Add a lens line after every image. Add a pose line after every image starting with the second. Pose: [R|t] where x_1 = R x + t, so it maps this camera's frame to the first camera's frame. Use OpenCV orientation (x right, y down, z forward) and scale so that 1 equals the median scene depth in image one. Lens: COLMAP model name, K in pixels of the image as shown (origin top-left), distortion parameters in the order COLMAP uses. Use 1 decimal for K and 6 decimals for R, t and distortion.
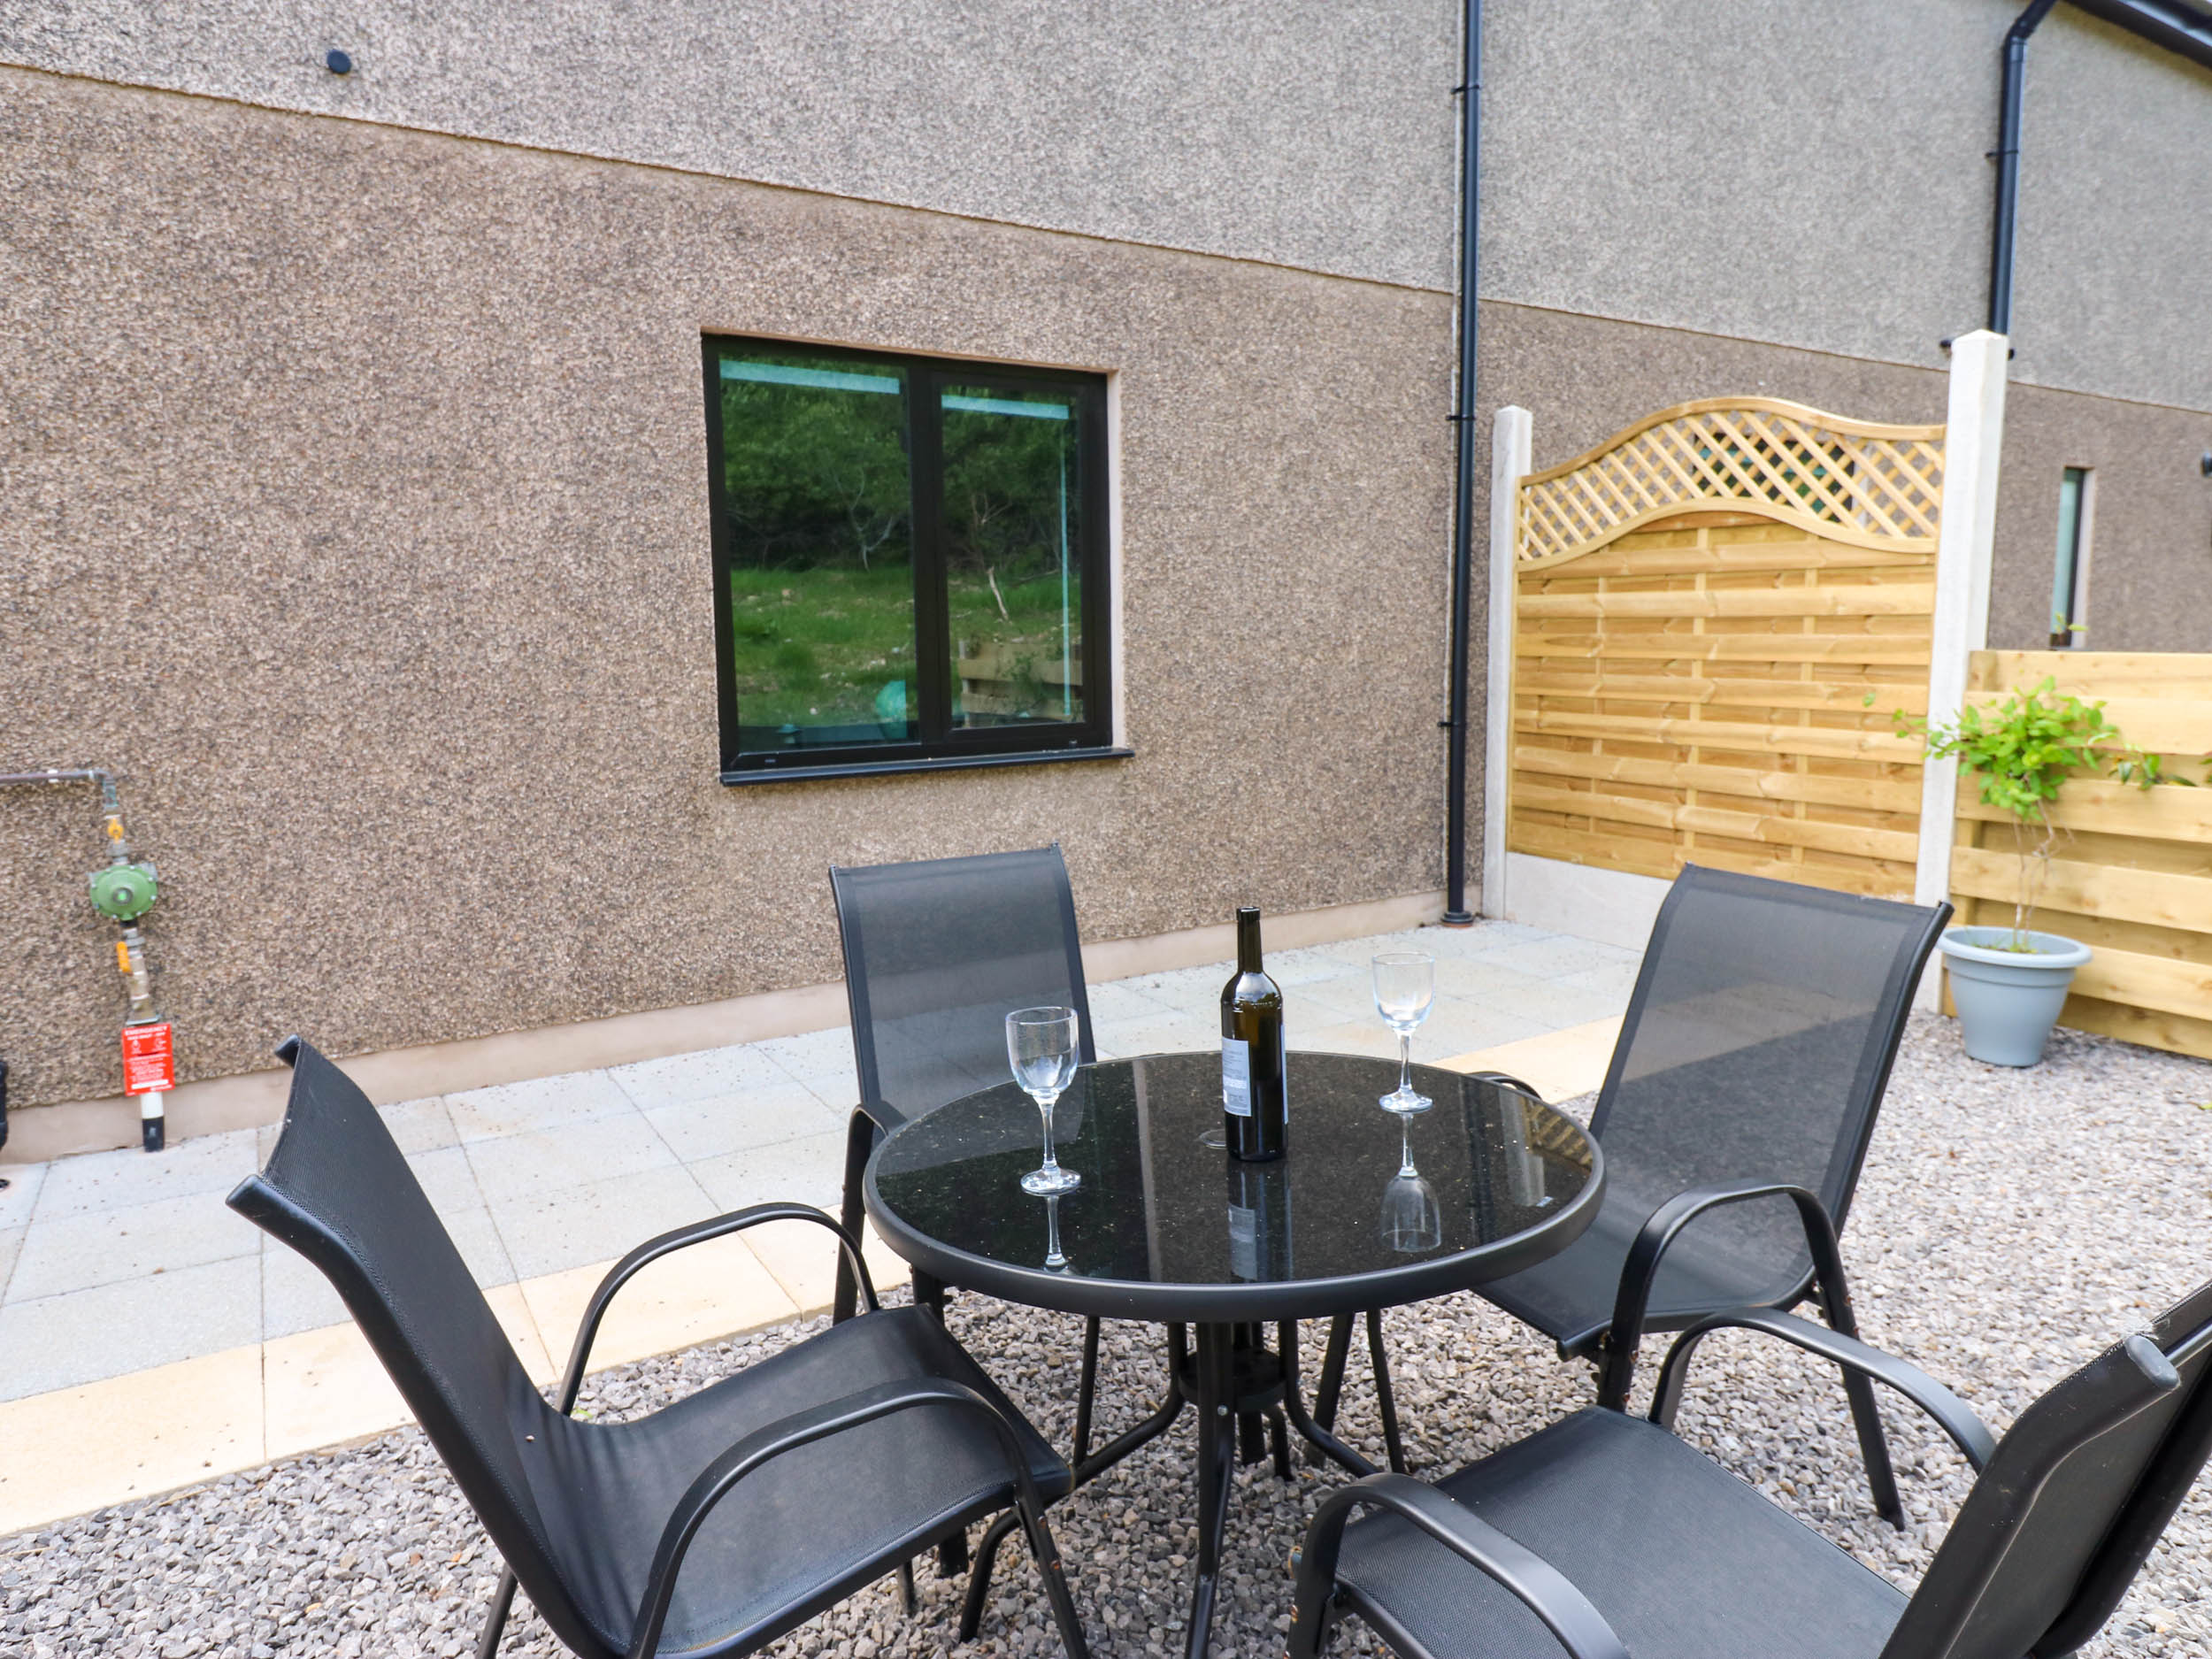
lens RADIAL K [[1396.7, 0, 1154.7], [0, 1396.7, 817.4], [0, 0, 1]] dist [-0.002008, -0.010412]
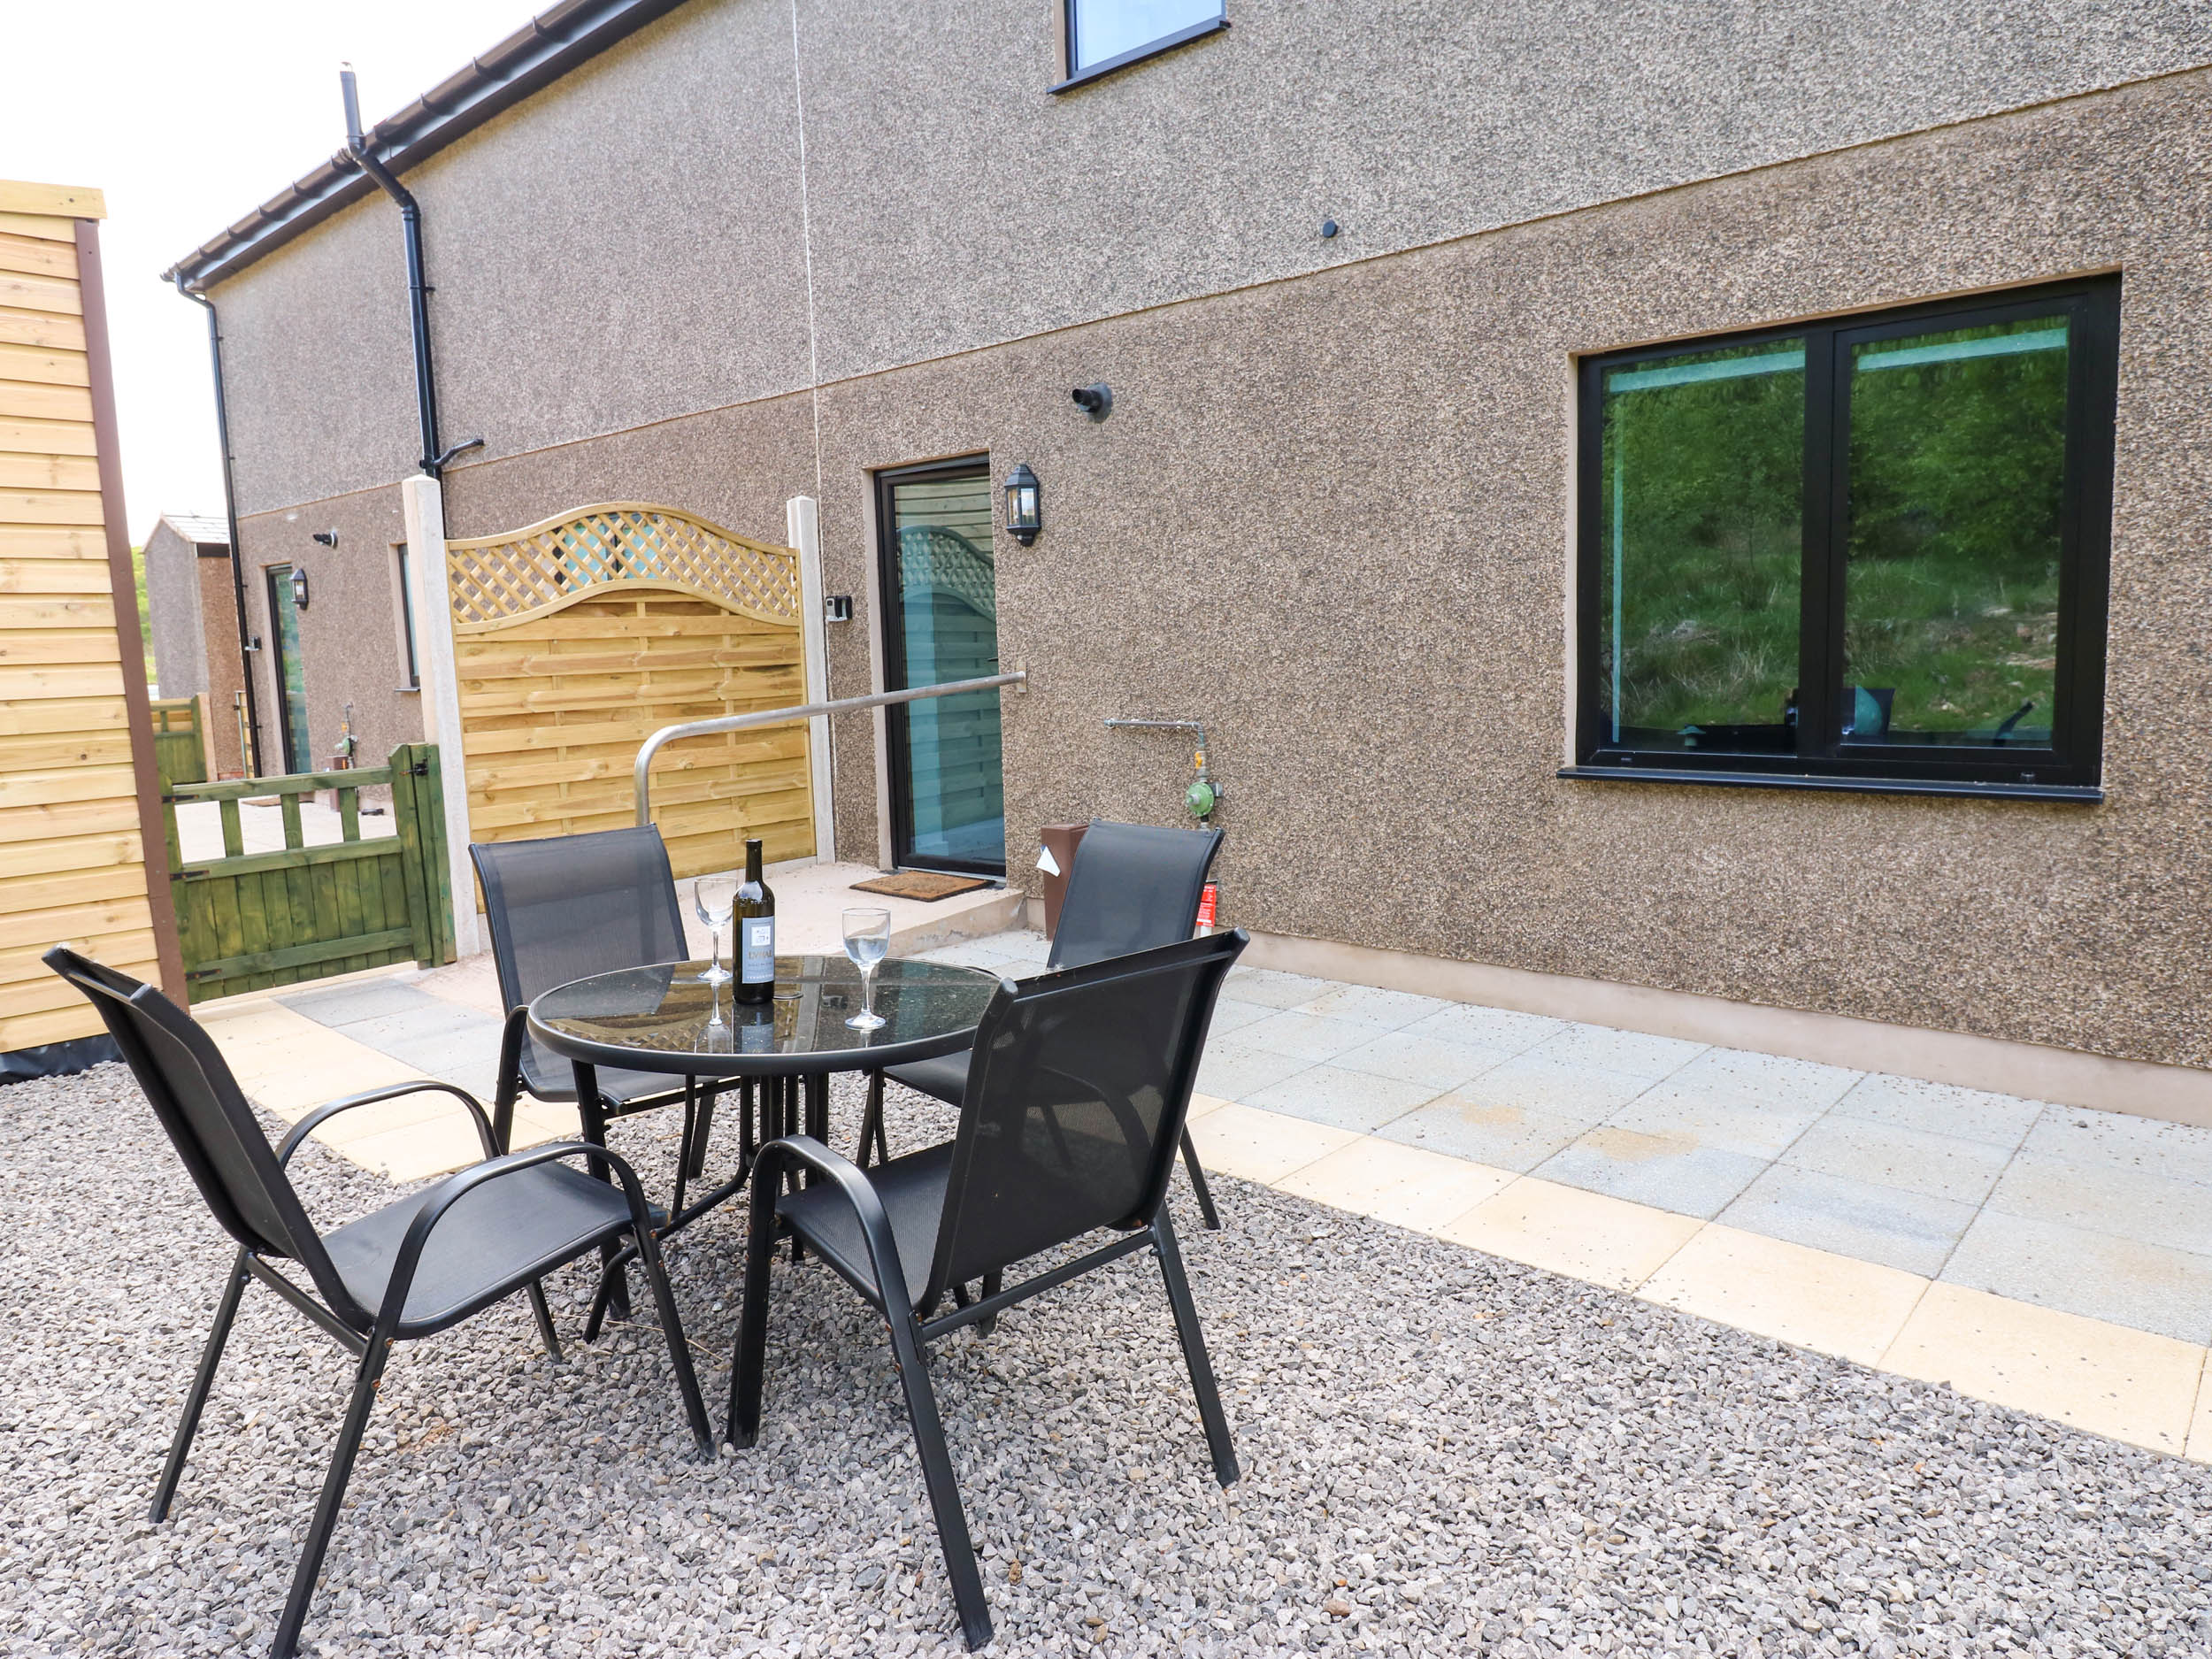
lens RADIAL K [[1396.7, 0, 1154.7], [0, 1396.7, 817.4], [0, 0, 1]] dist [-0.002008, -0.010412]
pose [[0.267336, 0.124075, -0.955582, 0.673861], [-0.111010, 0.989039, 0.097363, -0.065171], [0.957188, 0.080050, 0.278179, 0.421116]]
